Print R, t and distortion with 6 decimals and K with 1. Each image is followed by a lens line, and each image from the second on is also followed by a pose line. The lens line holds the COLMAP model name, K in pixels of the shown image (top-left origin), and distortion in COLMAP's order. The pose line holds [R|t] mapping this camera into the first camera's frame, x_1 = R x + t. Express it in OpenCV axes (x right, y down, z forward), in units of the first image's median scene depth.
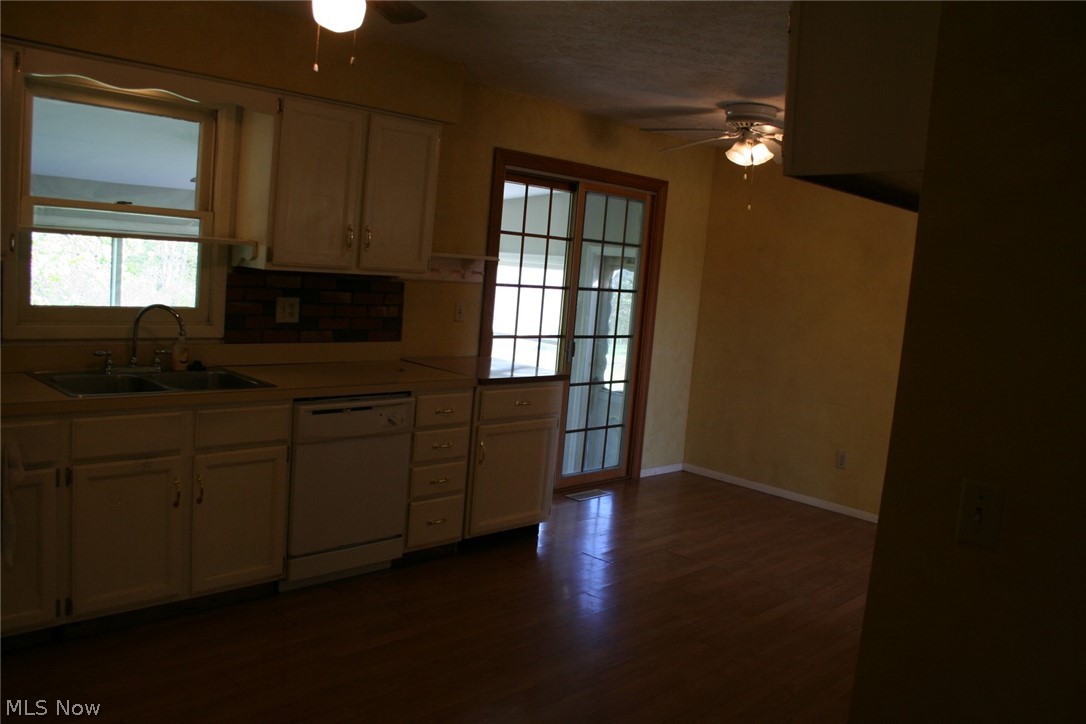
lens RADIAL K [[927.2, 0, 543.0], [0, 927.2, 362.0], [0, 0, 1]] dist [-0.149944, 0.139628]
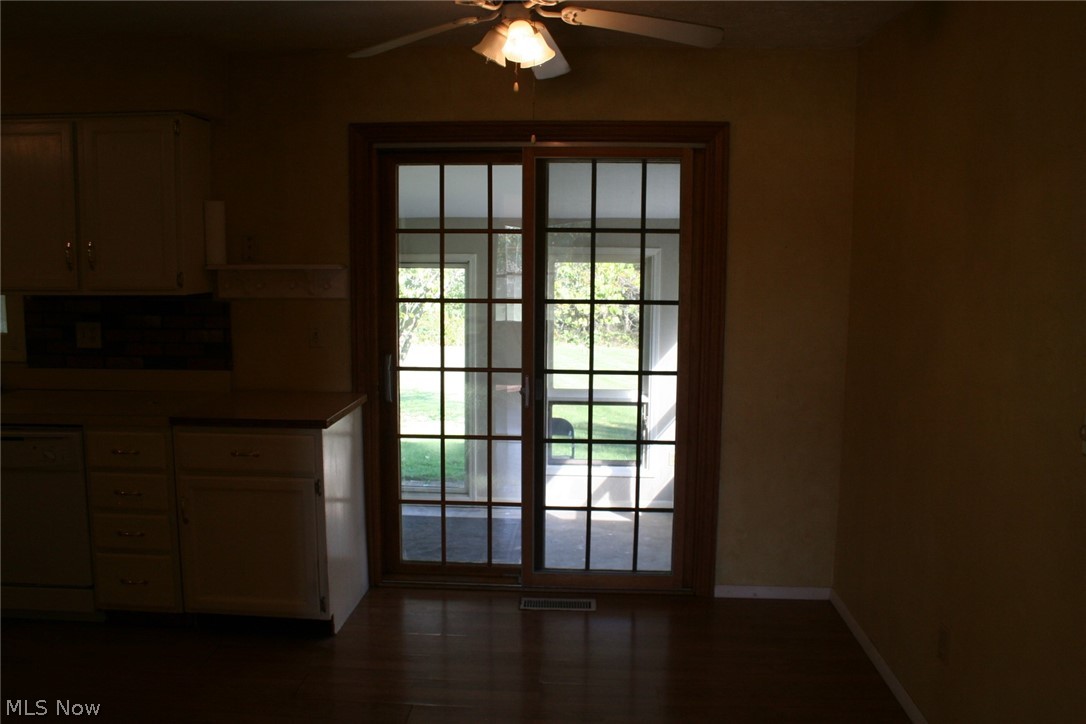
lens RADIAL K [[927.2, 0, 543.0], [0, 927.2, 362.0], [0, 0, 1]] dist [-0.149944, 0.139628]
pose [[0.638872, 0.009356, -0.769256, 0.660381], [-0.039393, 0.999012, -0.020565, -0.023285], [0.768304, 0.043442, 0.638609, 0.652315]]
